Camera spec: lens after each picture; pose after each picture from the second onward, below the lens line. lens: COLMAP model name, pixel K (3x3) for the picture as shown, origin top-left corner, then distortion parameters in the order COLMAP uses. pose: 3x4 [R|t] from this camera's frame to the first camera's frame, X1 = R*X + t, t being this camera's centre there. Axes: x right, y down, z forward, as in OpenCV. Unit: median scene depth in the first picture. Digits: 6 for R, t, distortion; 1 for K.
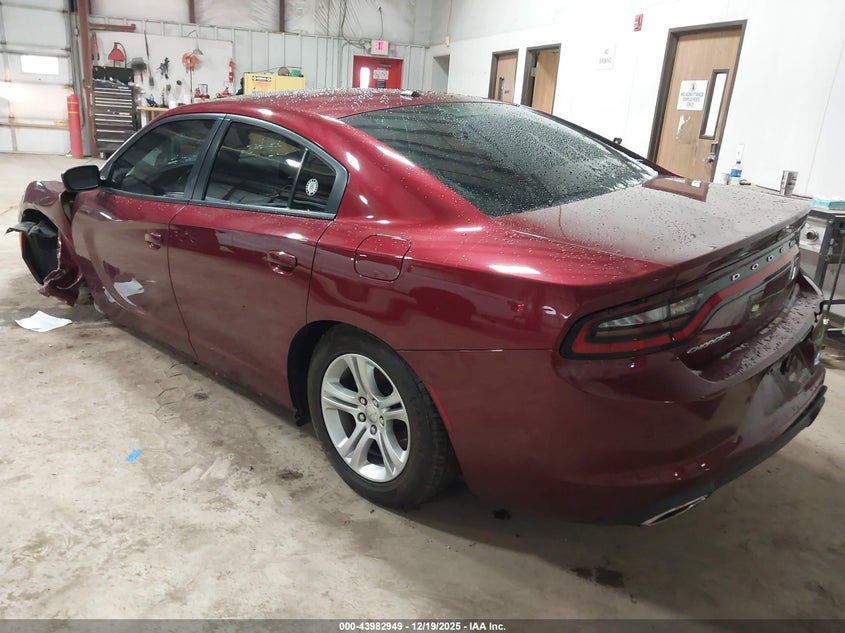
lens RADIAL K [[690.6, 0, 422.5], [0, 690.6, 316.5], [0, 0, 1]] dist [-0.004353, -0.000859]
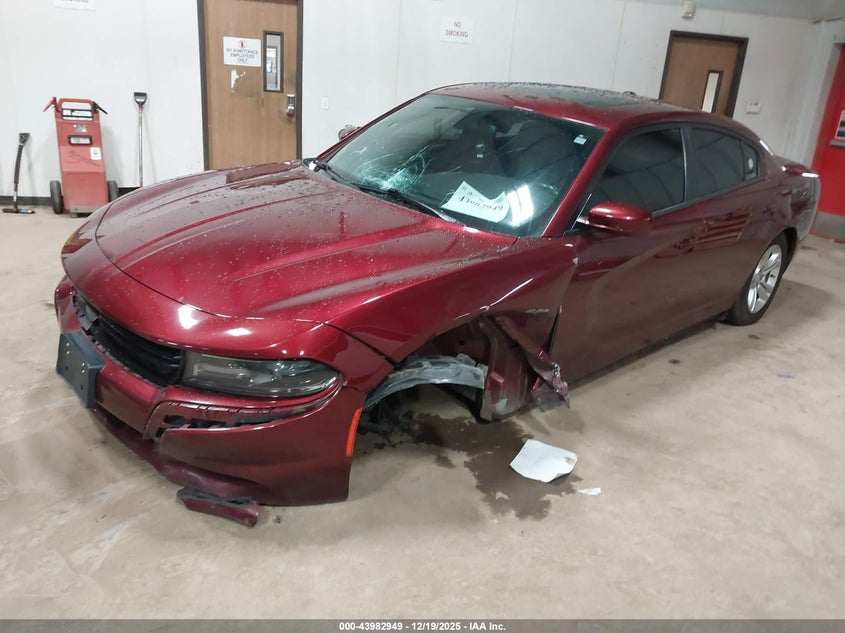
lens RADIAL K [[623.5, 0, 422.5], [0, 623.5, 316.5], [0, 0, 1]] dist [0.000275, -0.000475]
pose [[0.086831, -0.401835, 0.911586, -0.698001], [0.237179, 0.897070, 0.372844, -0.249514], [-0.967578, 0.183835, 0.173201, 0.636248]]
